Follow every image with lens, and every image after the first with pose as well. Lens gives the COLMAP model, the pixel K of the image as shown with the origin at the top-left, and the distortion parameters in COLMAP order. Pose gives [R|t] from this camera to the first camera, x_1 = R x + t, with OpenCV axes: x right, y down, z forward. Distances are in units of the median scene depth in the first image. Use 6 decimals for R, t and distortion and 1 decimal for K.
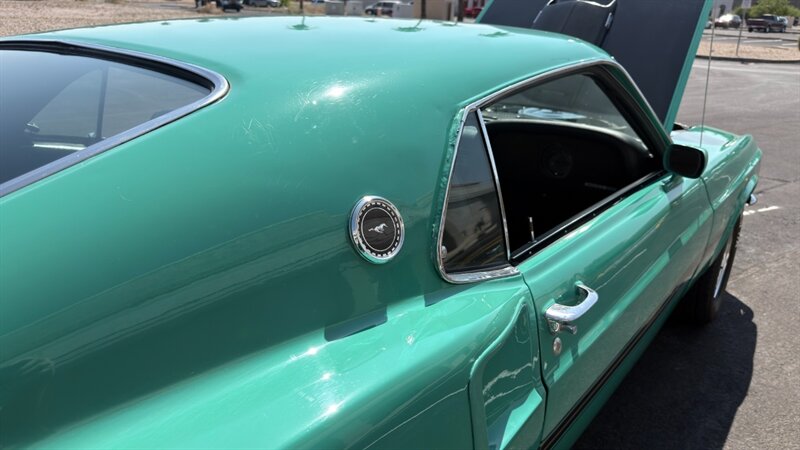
lens RADIAL K [[570.6, 0, 403.8], [0, 570.6, 235.9], [0, 0, 1]] dist [0.043678, -0.051370]
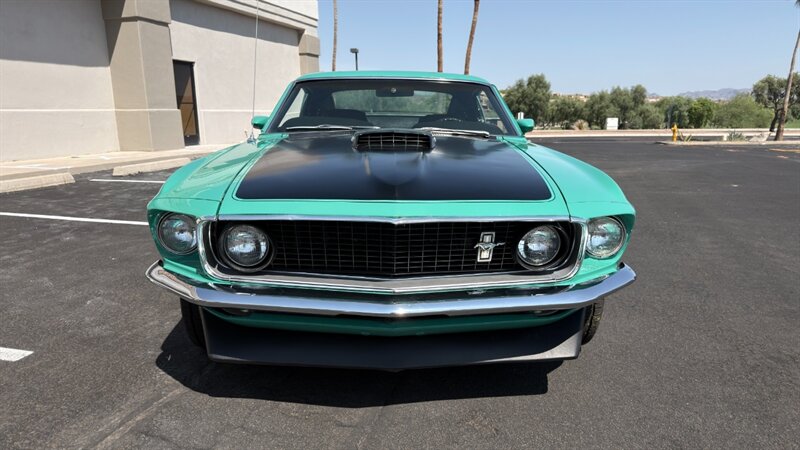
lens RADIAL K [[570.6, 0, 395.6], [0, 570.6, 222.4], [0, 0, 1]] dist [0.043678, -0.051370]
pose [[-0.781854, 0.082058, -0.618037, 0.098192], [-0.253121, 0.864147, 0.434948, -0.058977], [0.569766, 0.496504, -0.654866, 0.193904]]
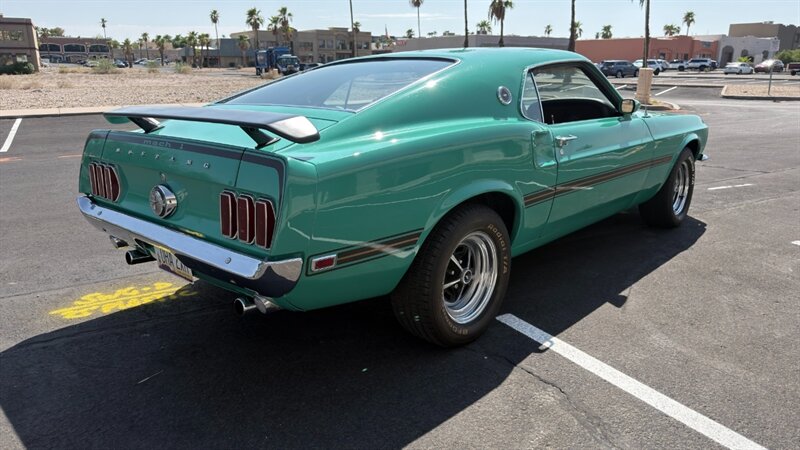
lens RADIAL K [[570.6, 0, 393.0], [0, 570.6, 228.4], [0, 0, 1]] dist [0.043678, -0.051370]
pose [[0.995543, -0.015803, -0.092975, -0.012626], [0.005762, 0.994212, -0.107284, 0.035907], [0.094132, 0.106270, 0.989872, -0.076285]]
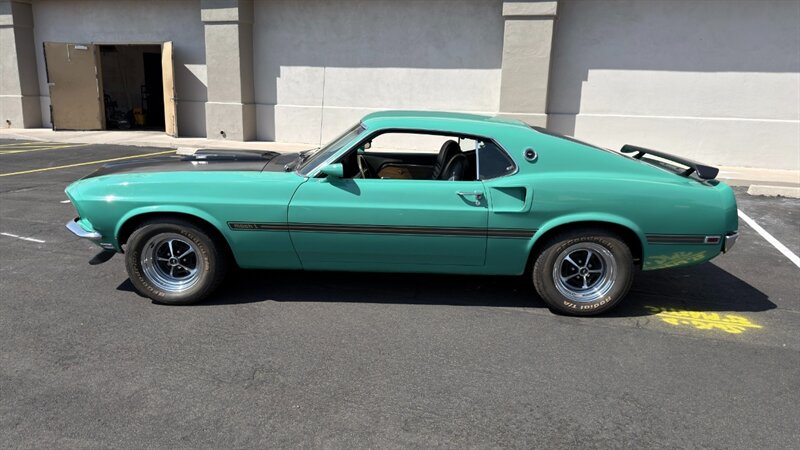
lens RADIAL K [[570.6, 0, 396.2], [0, 570.6, 227.7], [0, 0, 1]] dist [0.043678, -0.051370]
pose [[-0.597590, -0.240834, 0.764778, -0.147672], [0.245595, 0.852997, 0.460521, -0.077768], [-0.763262, 0.463028, -0.450594, 0.168397]]
